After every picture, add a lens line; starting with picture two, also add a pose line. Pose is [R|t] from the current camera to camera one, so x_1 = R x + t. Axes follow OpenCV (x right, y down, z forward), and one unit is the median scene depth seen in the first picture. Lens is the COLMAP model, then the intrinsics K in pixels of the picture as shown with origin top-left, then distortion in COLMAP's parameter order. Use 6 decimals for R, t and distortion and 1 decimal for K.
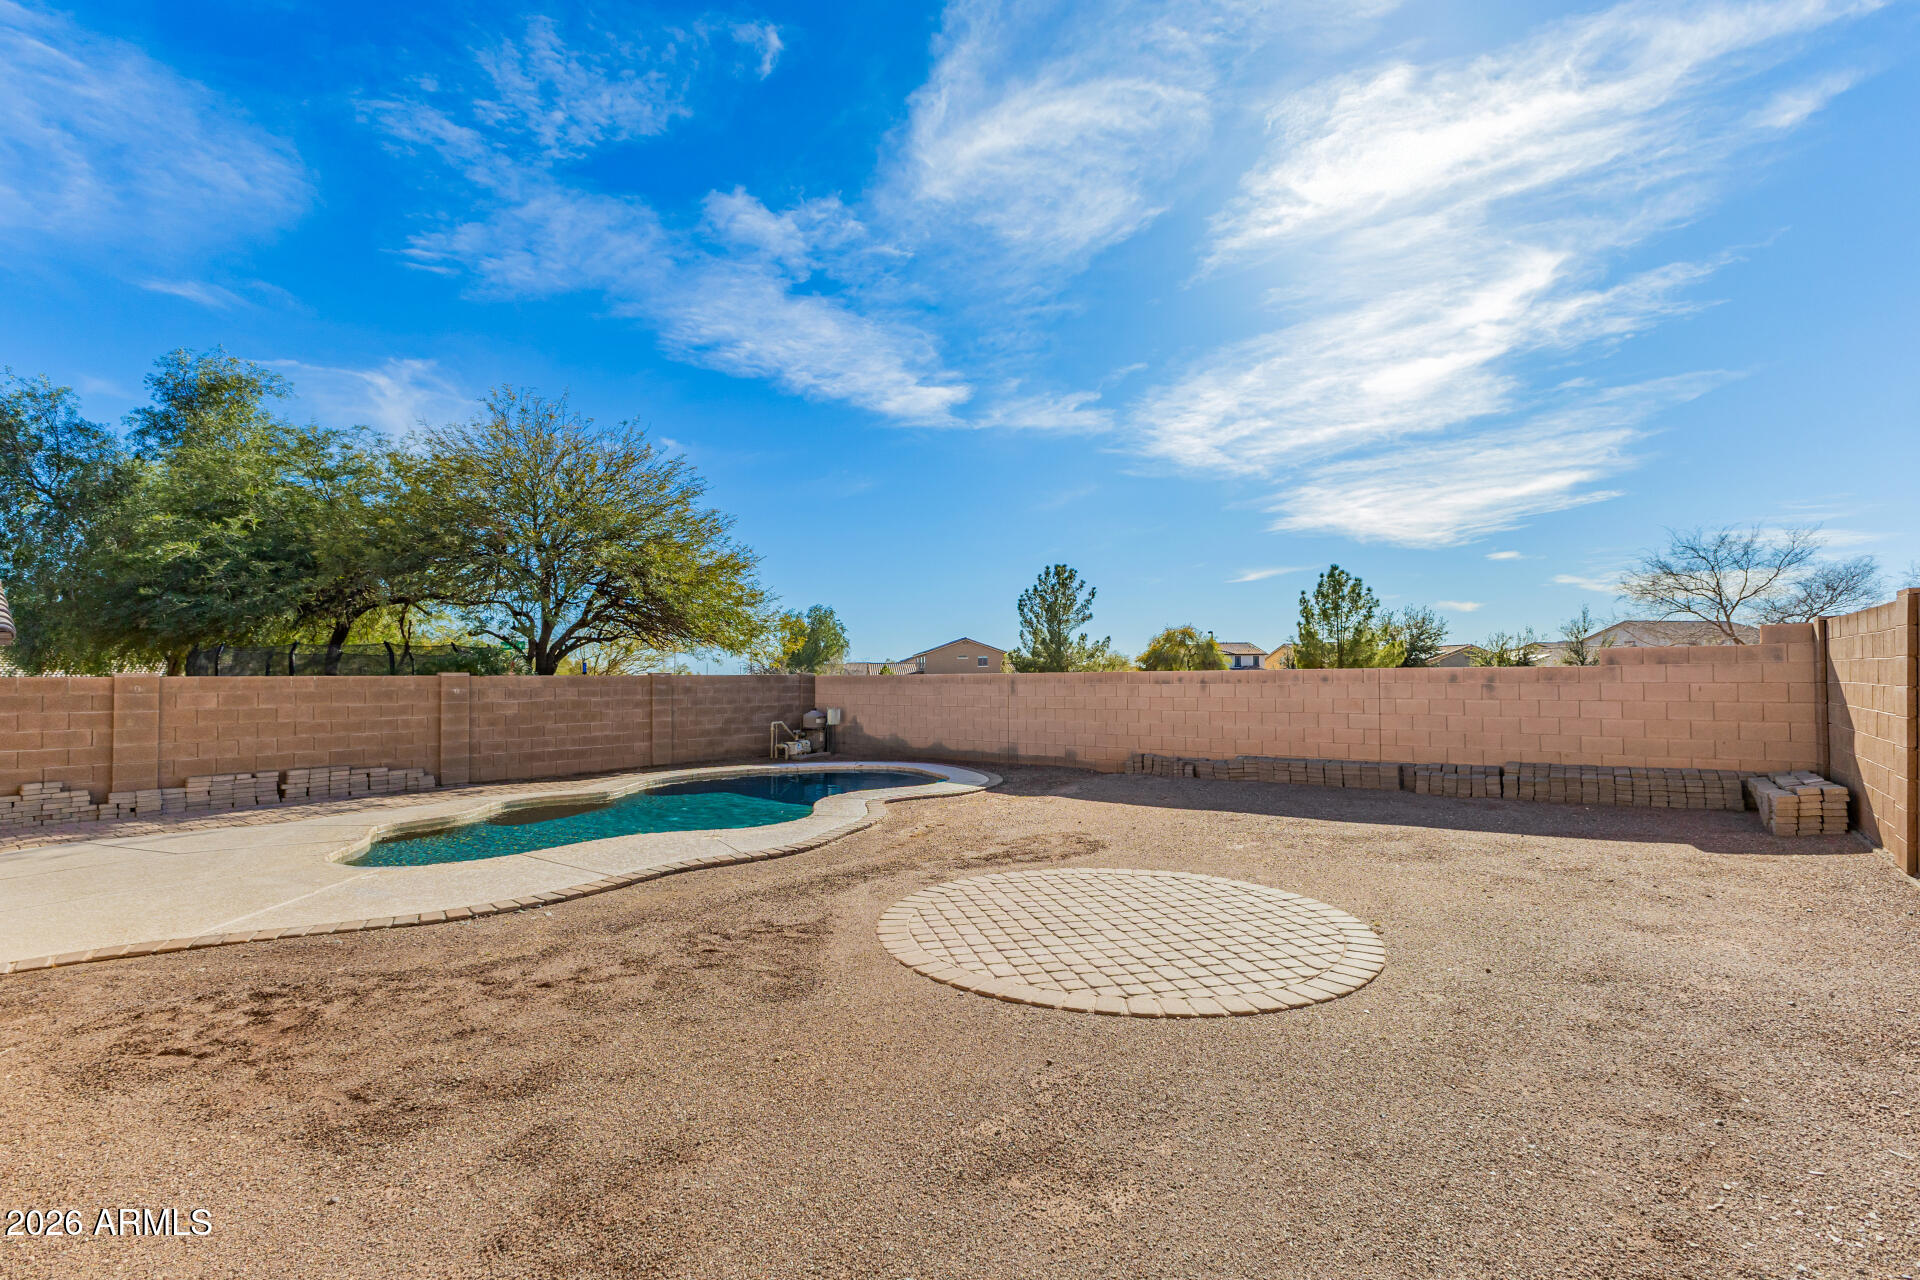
lens RADIAL K [[857.7, 0, 971.8], [0, 857.7, 650.7], [0, 0, 1]] dist [0.008805, -0.000229]
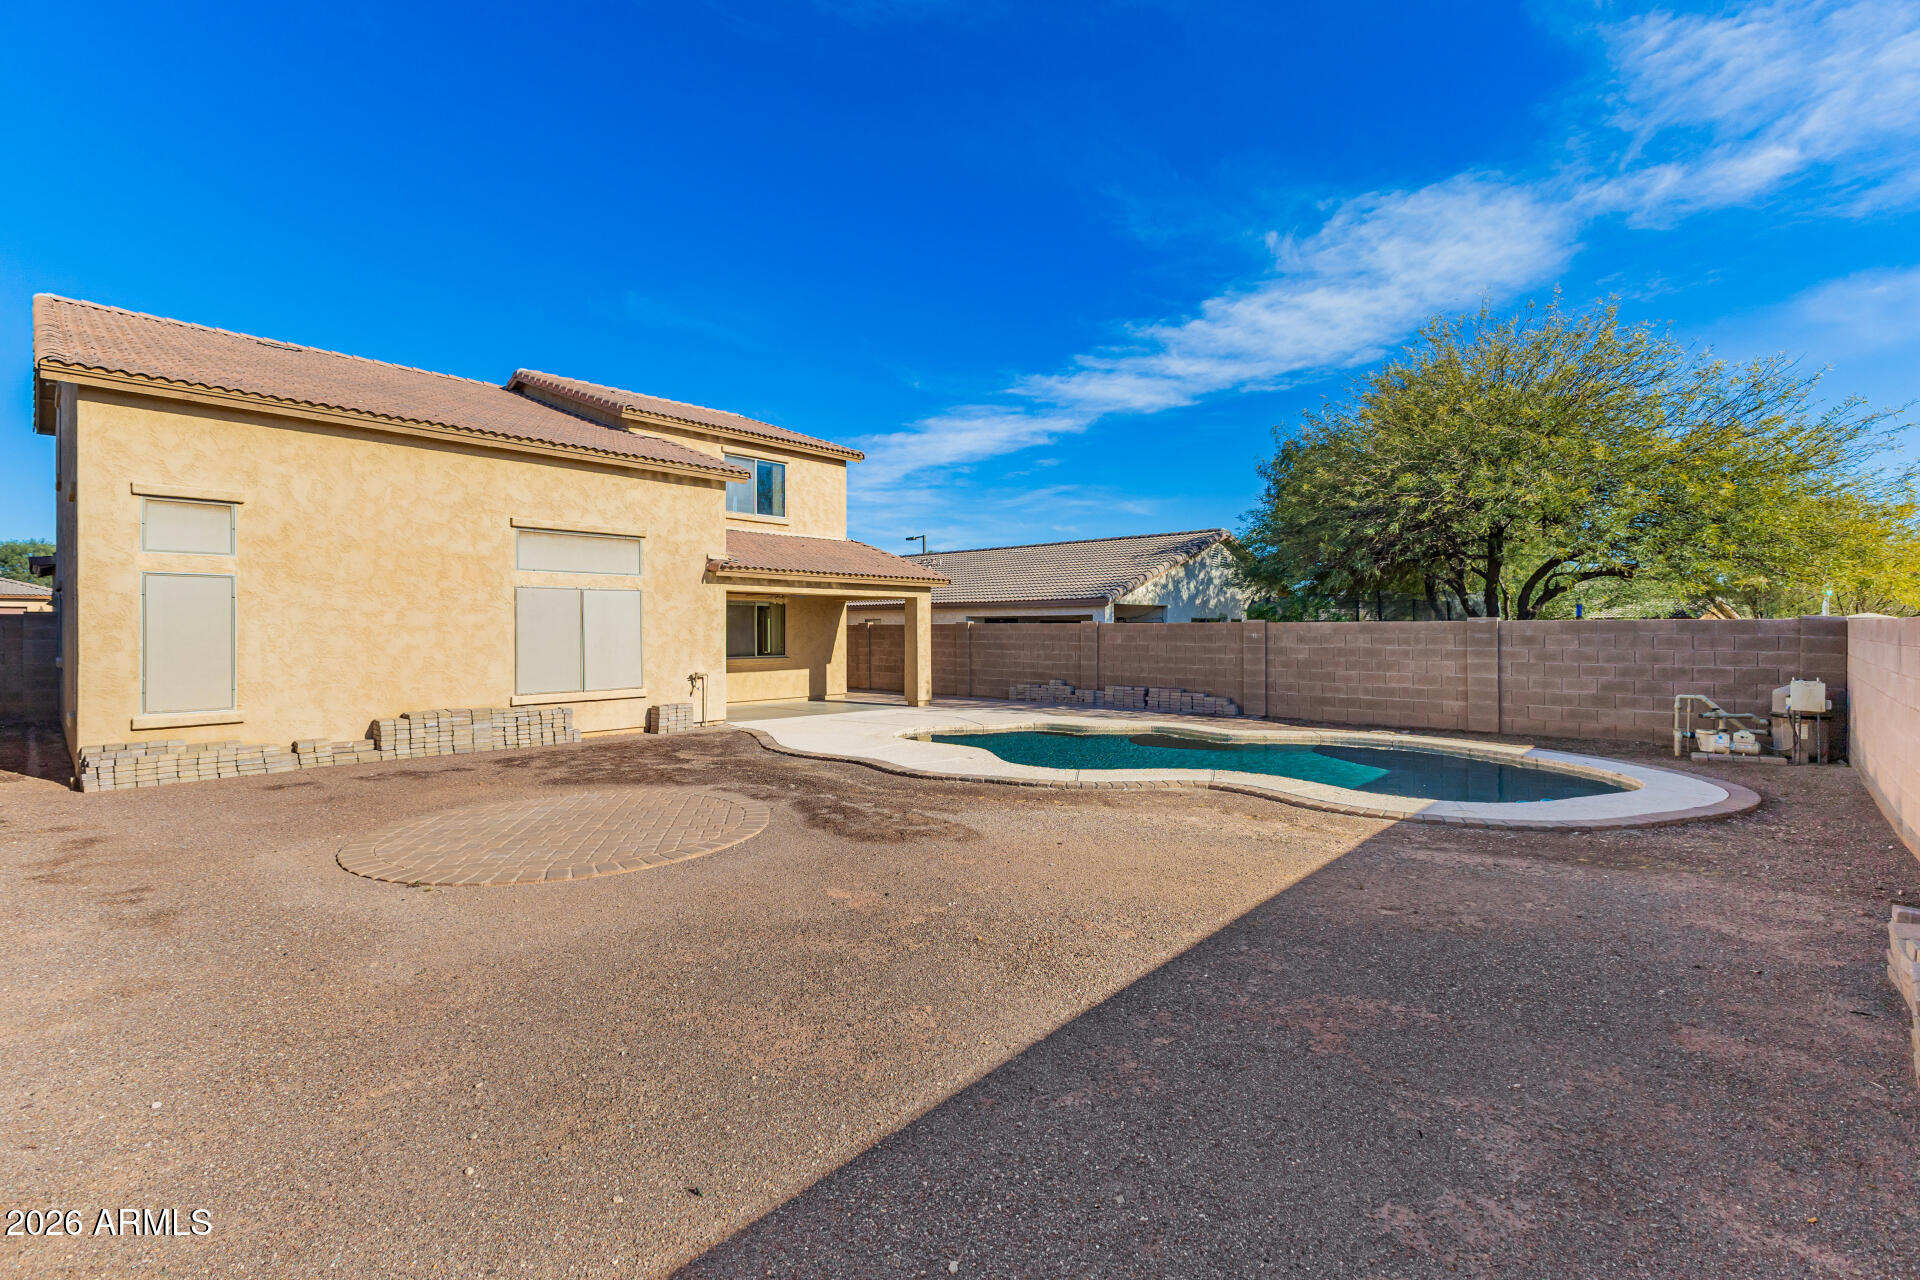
lens RADIAL K [[835.9, 0, 960.0], [0, 835.9, 640.0], [0, 0, 1]] dist [0.007791, 0.000117]
pose [[-0.083490, 0.022537, -0.996254, 0.524217], [0.034552, 0.999209, 0.019708, 0.016084], [0.995909, -0.032778, -0.084203, 0.659440]]
